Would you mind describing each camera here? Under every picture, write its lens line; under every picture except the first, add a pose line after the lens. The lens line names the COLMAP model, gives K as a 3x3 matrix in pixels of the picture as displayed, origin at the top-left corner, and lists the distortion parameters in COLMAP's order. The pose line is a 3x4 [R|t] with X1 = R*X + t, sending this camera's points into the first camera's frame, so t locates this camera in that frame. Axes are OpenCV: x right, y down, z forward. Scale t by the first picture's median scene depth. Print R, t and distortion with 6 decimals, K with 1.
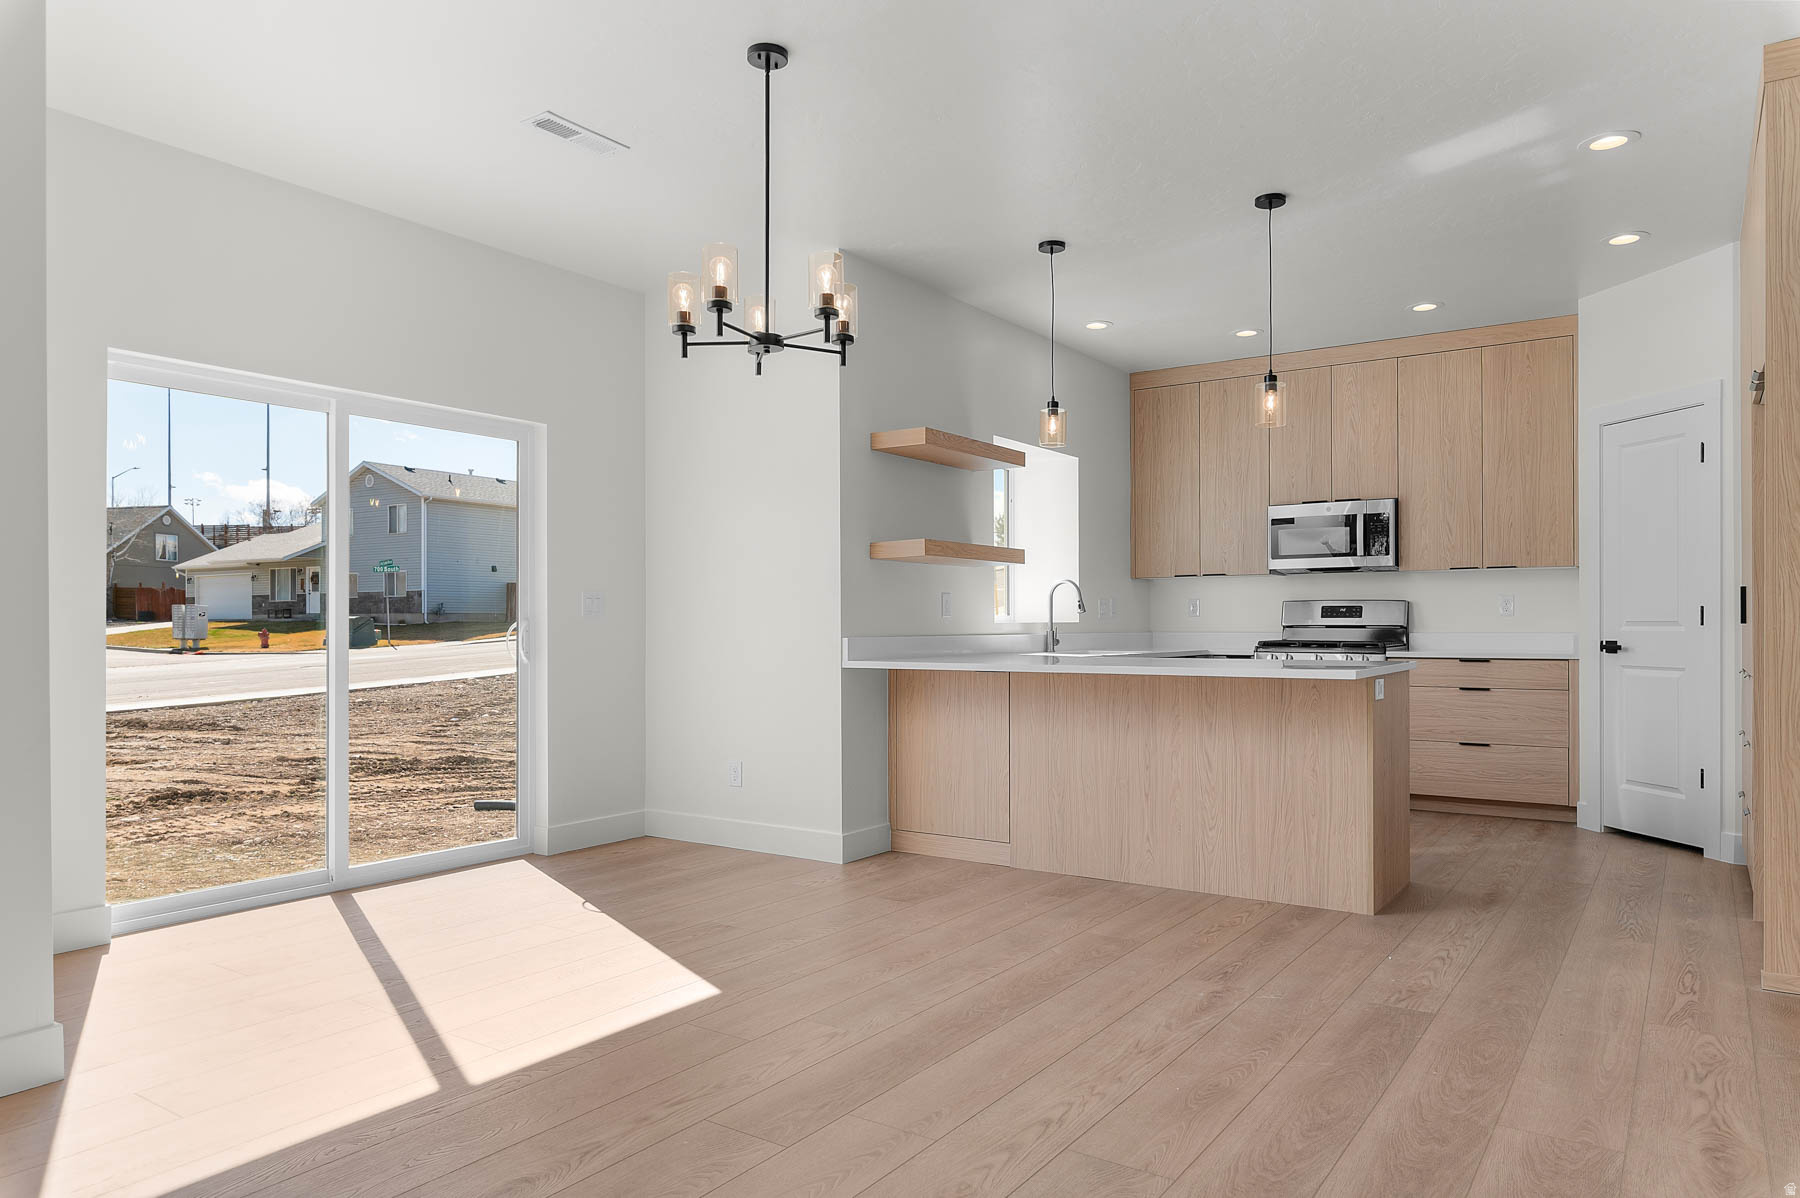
lens RADIAL K [[1154.2, 0, 923.1], [0, 1154.2, 624.4], [0, 0, 1]] dist [-0.005721, -0.000954]
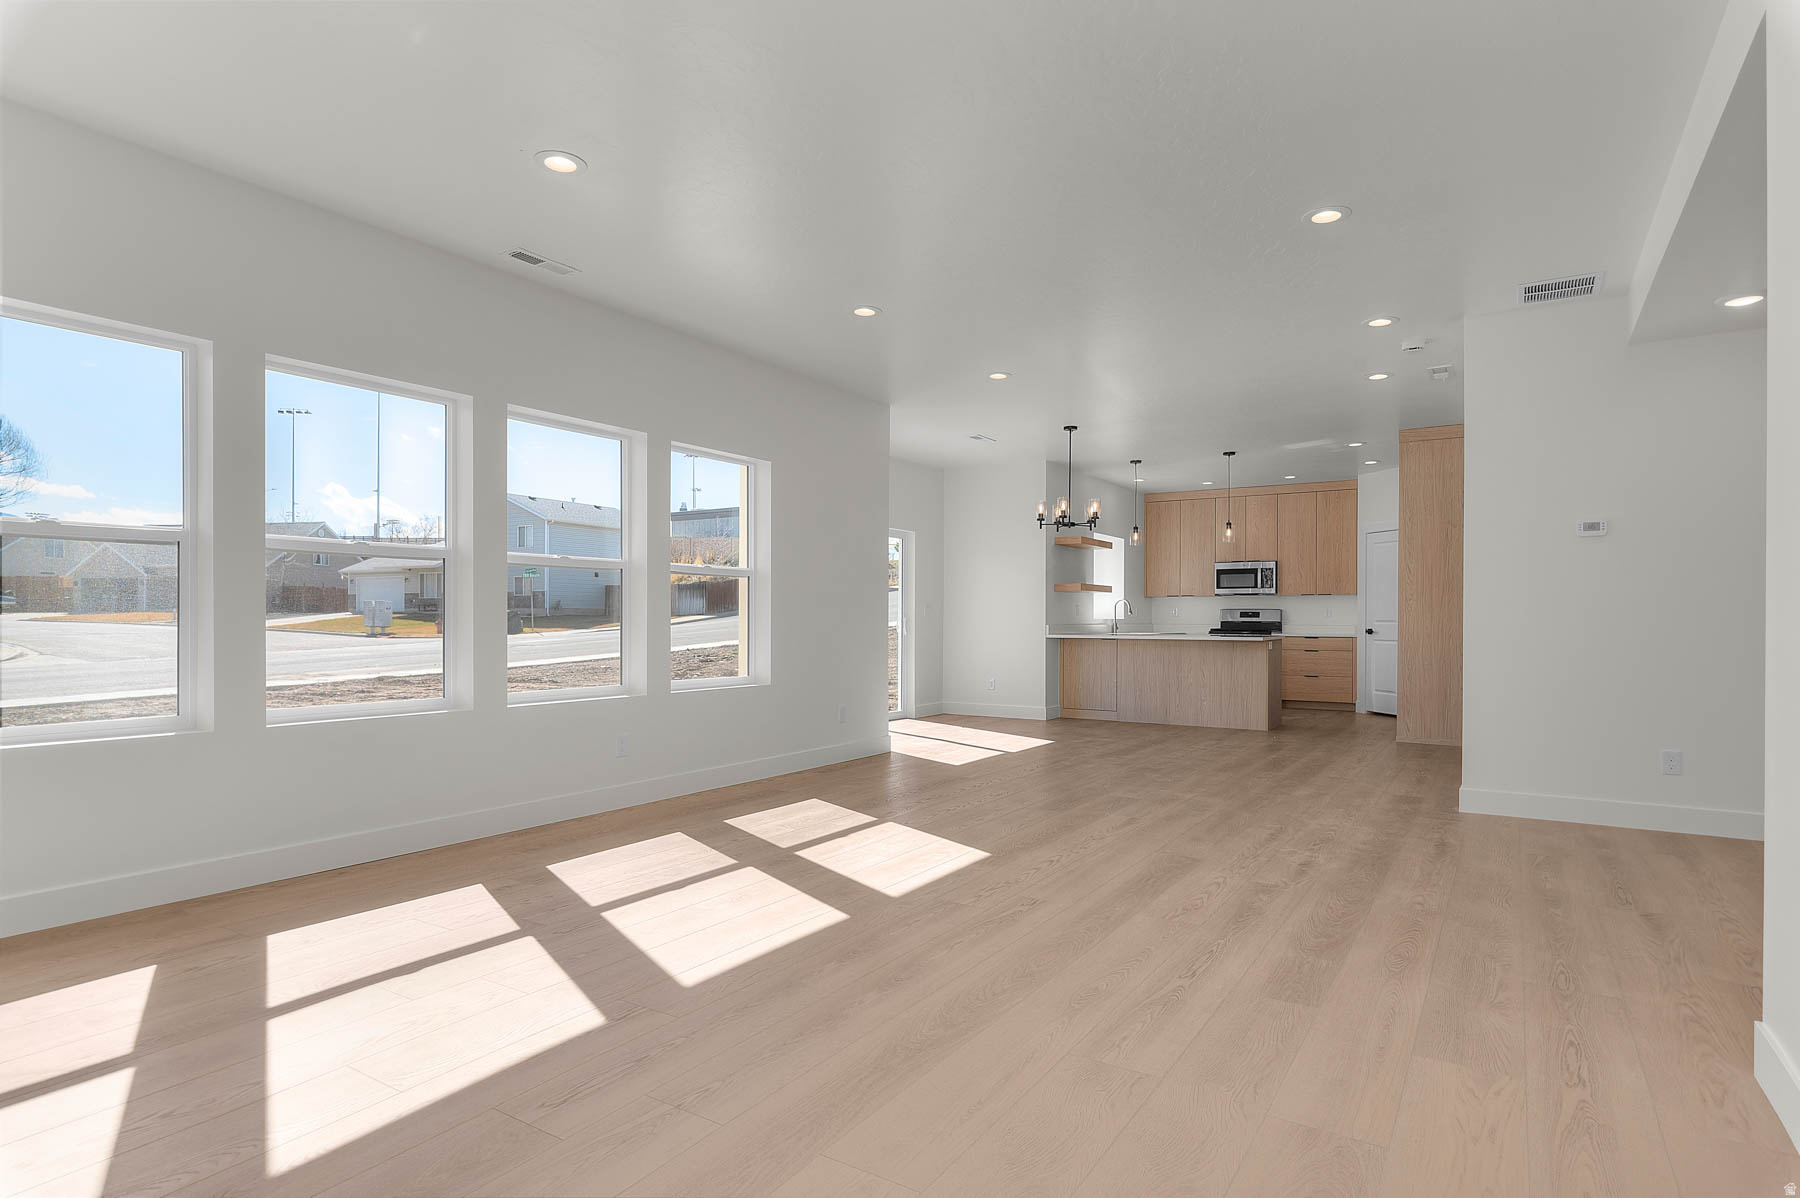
lens RADIAL K [[983.0, 0, 906.0], [0, 983.0, 622.0], [0, 0, 1]] dist [-0.000751, 0.000863]
pose [[0.999463, 0.006438, 0.032131, -0.344635], [-0.006533, 0.999975, 0.002863, 0.001315], [-0.032111, -0.003071, 0.999480, -0.824896]]
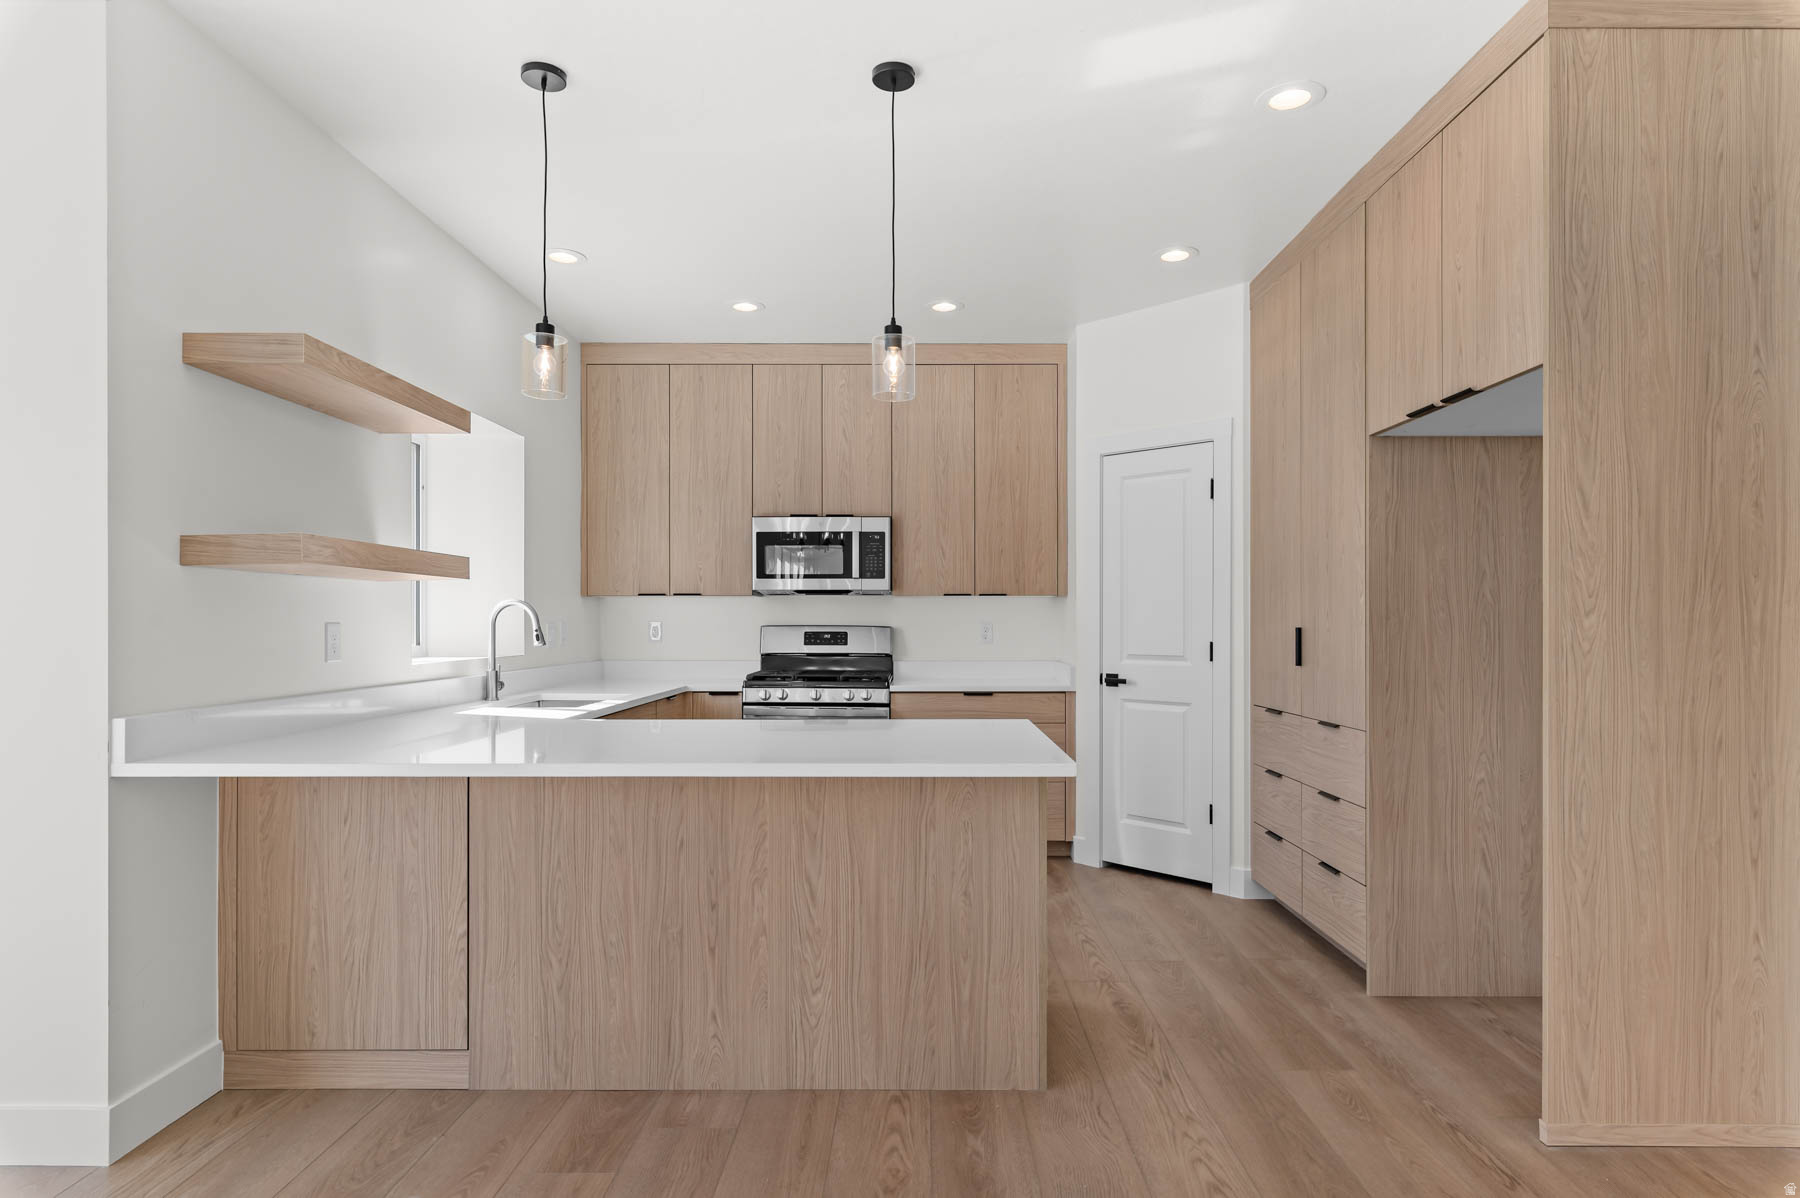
lens RADIAL K [[983.0, 0, 906.0], [0, 983.0, 622.0], [0, 0, 1]] dist [-0.000751, 0.000863]
pose [[0.832694, 0.004301, 0.553717, -0.015092], [-0.003609, 0.999991, -0.002339, -0.024975], [-0.553722, -0.000051, 0.832702, 0.360222]]
